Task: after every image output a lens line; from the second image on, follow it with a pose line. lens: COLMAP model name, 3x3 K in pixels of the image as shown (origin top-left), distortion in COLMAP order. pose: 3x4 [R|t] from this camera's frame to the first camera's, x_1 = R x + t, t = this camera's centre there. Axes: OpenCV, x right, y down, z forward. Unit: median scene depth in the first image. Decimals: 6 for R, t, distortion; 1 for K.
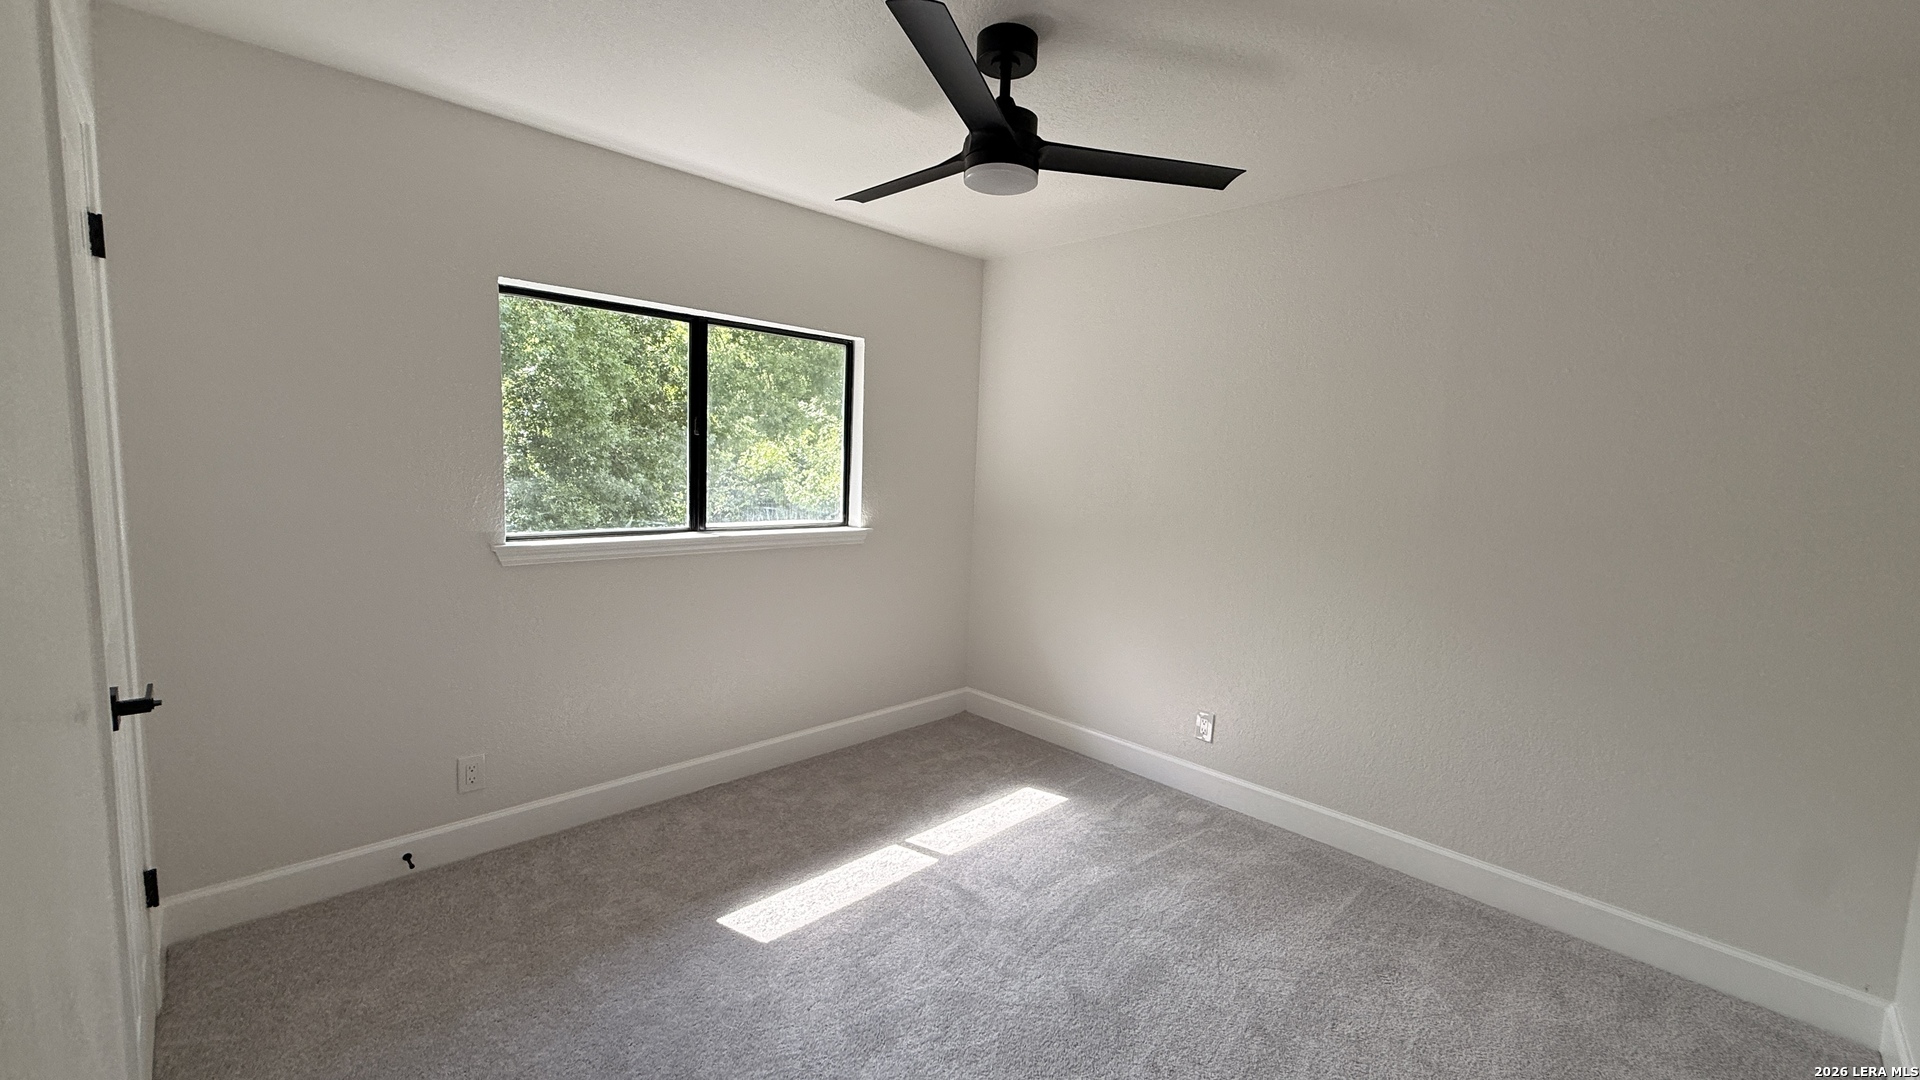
lens RADIAL K [[762.6, 0, 951.9], [0, 762.6, 536.8], [0, 0, 1]] dist [0.000427, 0.000153]
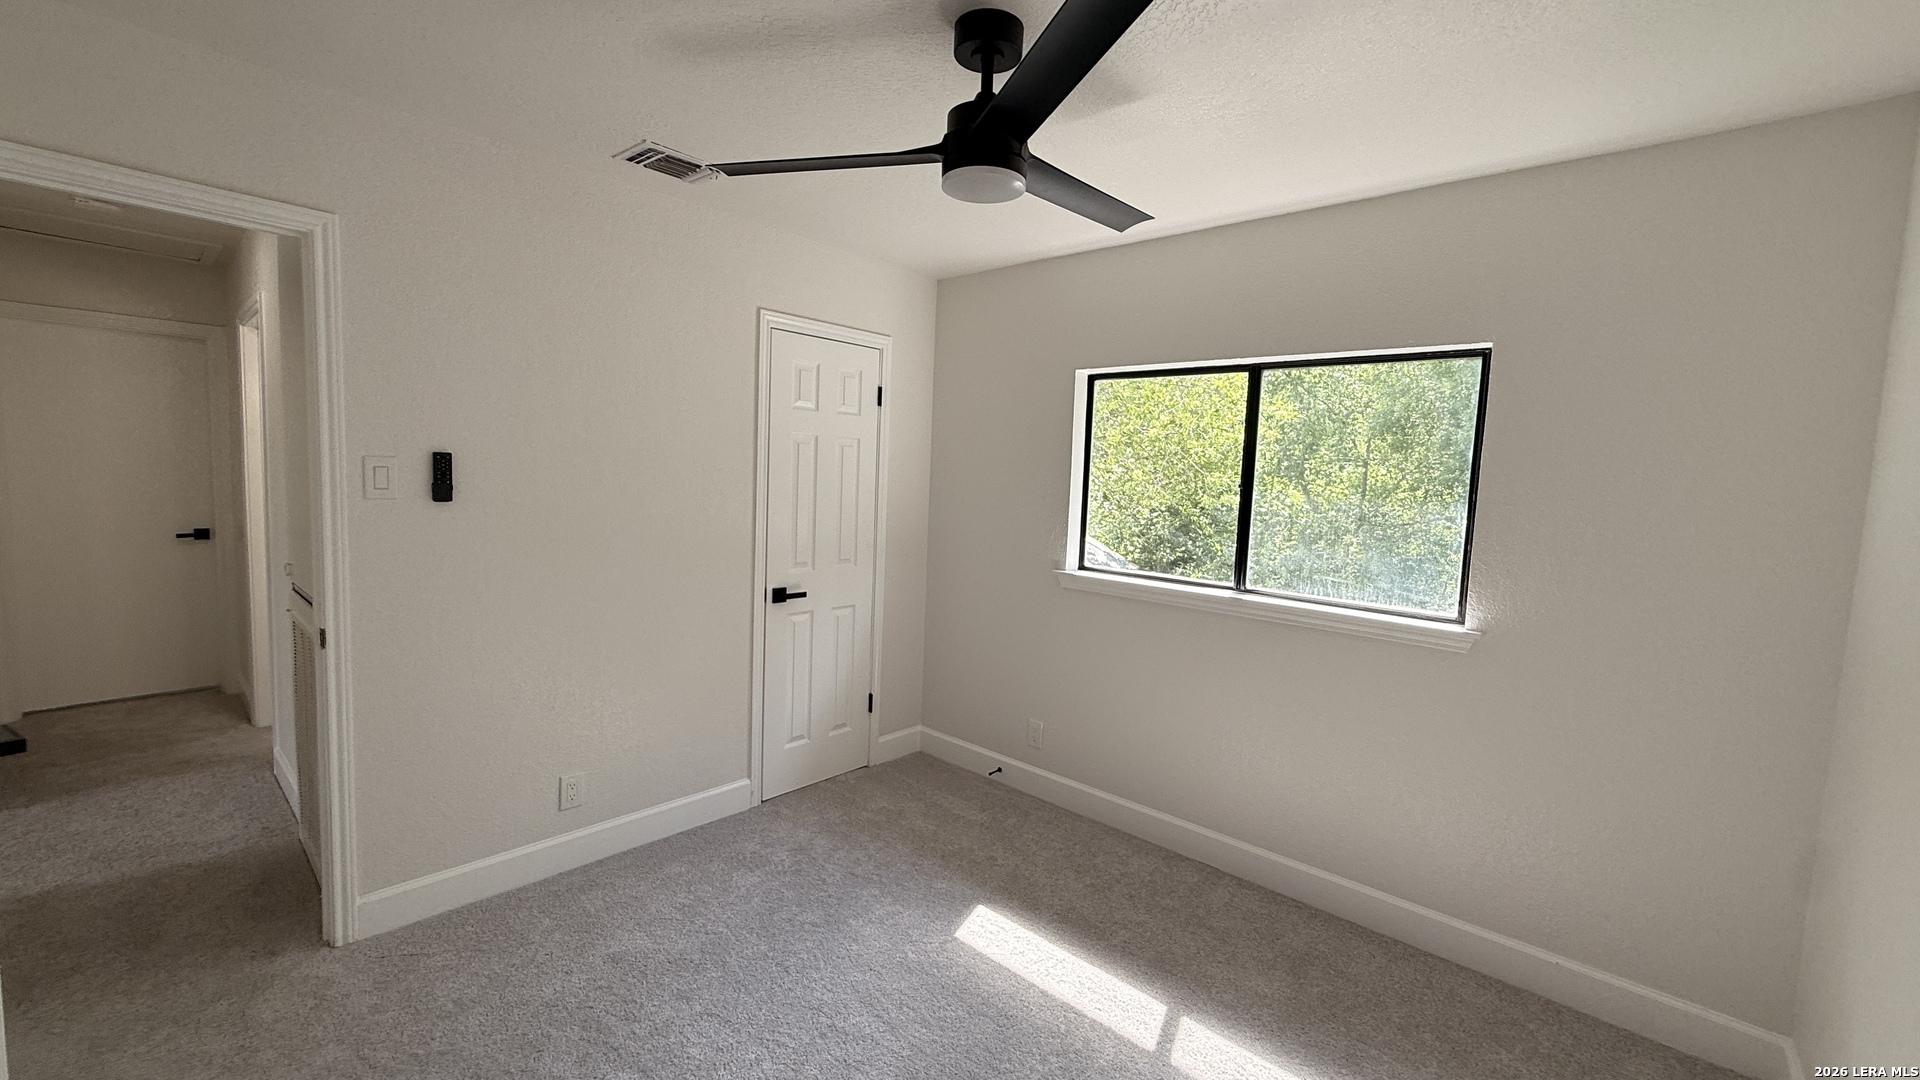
lens RADIAL K [[762.6, 0, 951.9], [0, 762.6, 536.8], [0, 0, 1]] dist [0.000427, 0.000153]
pose [[0.055067, 0.044300, -0.997499, 0.597053], [-0.157089, 0.986958, 0.035160, -0.051896], [0.986048, 0.154760, 0.061308, 0.603532]]
